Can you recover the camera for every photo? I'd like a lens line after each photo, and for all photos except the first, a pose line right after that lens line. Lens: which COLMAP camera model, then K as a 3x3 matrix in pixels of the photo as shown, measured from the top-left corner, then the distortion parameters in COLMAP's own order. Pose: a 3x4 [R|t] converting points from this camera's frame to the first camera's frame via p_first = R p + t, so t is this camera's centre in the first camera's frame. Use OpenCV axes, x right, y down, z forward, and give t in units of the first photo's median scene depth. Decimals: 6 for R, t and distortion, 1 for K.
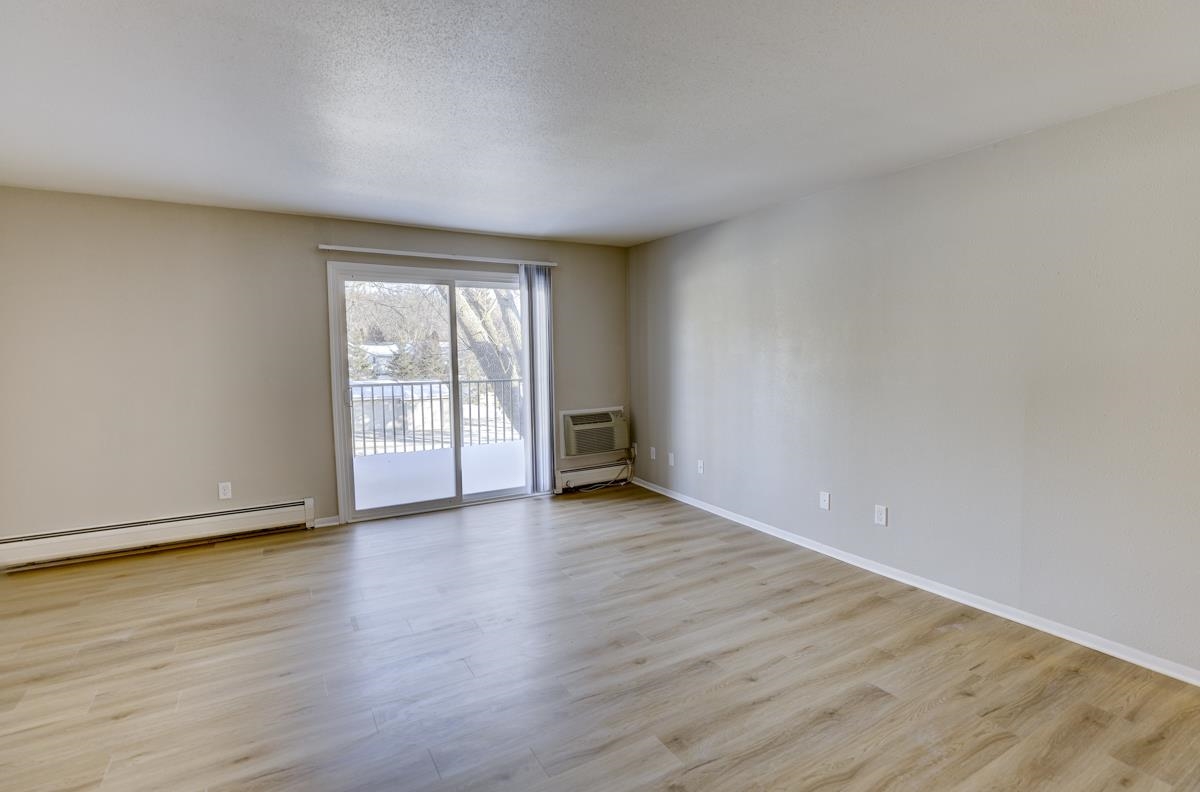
lens RADIAL K [[579.8, 0, 618.4], [0, 579.8, 370.7], [0, 0, 1]] dist [-0.002149, 0.001432]
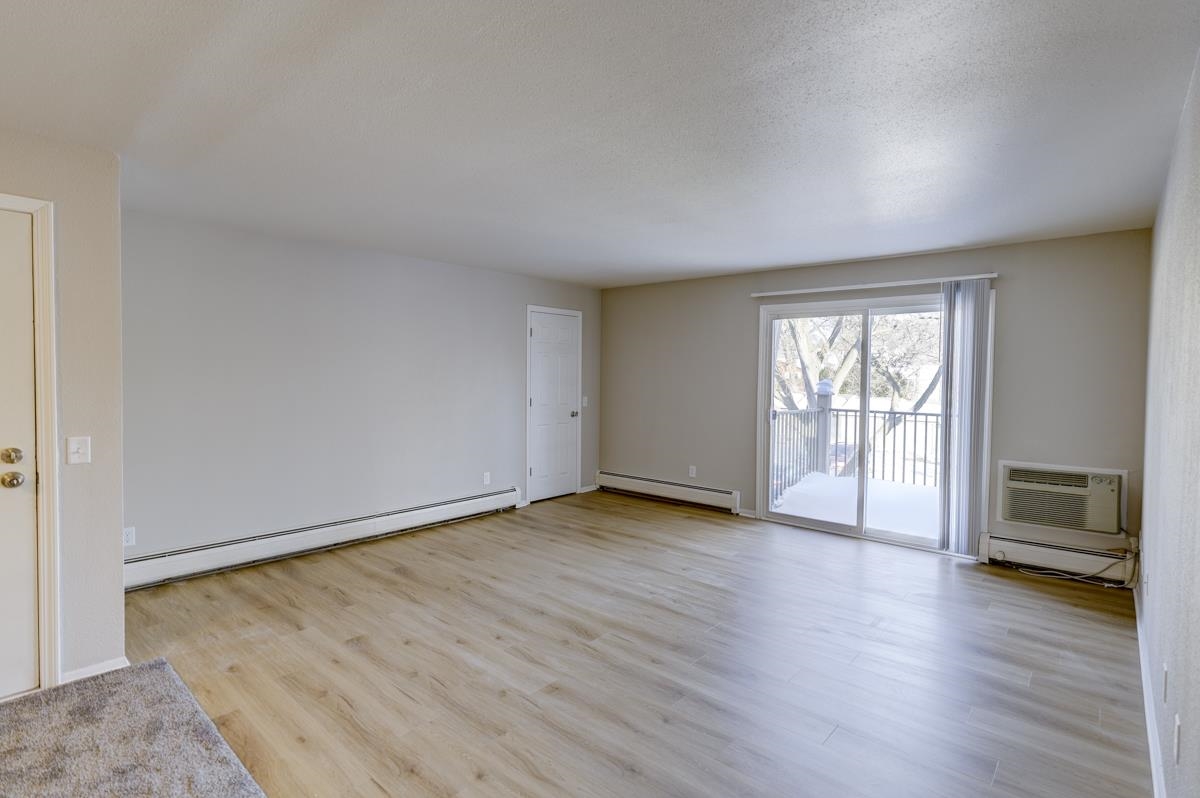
lens RADIAL K [[579.8, 0, 610.0], [0, 579.8, 386.3], [0, 0, 1]] dist [-0.002149, 0.001432]
pose [[0.313502, 0.031522, -0.949064, 0.542484], [-0.050947, 0.998568, 0.016337, -0.018244], [0.948220, 0.043231, 0.314659, 0.285149]]
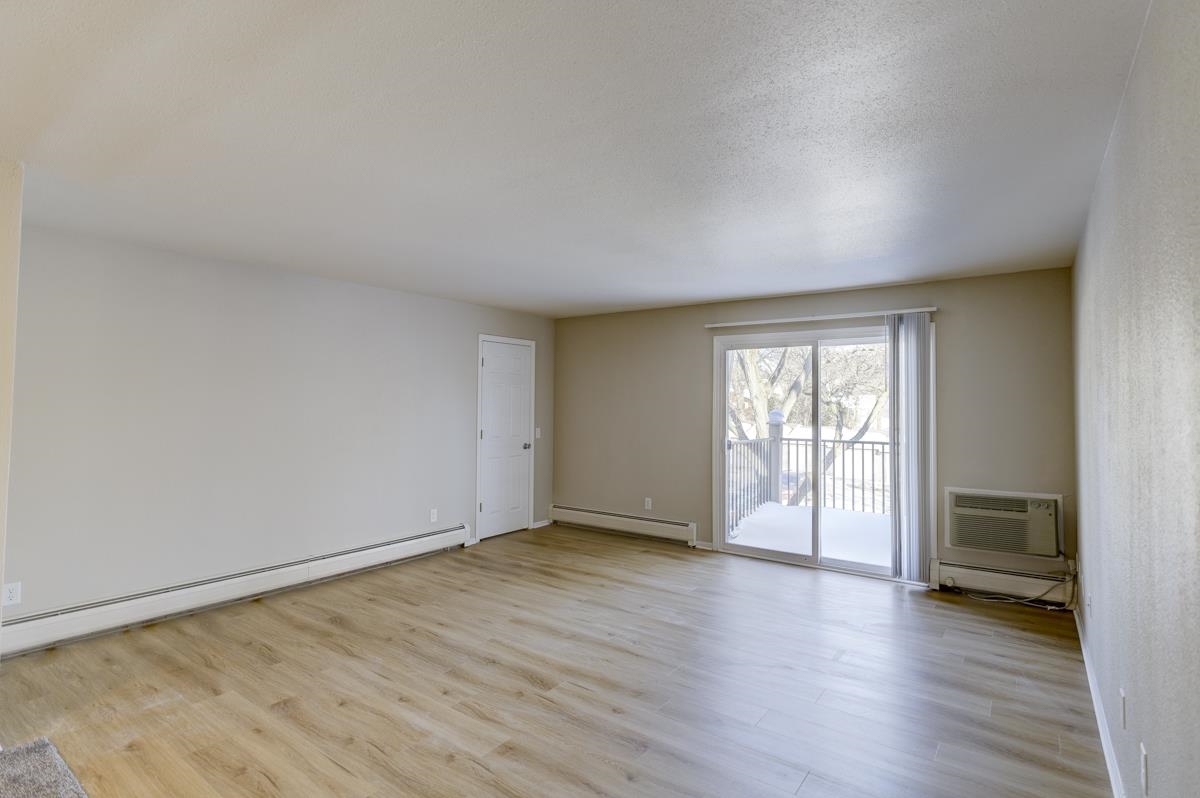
lens RADIAL K [[579.8, 0, 616.2], [0, 579.8, 378.3], [0, 0, 1]] dist [-0.002149, 0.001432]
pose [[0.402829, -0.031645, -0.914728, 0.522983], [-0.046147, 0.997429, -0.054829, -0.017975], [0.914111, 0.064299, 0.400333, 0.284048]]
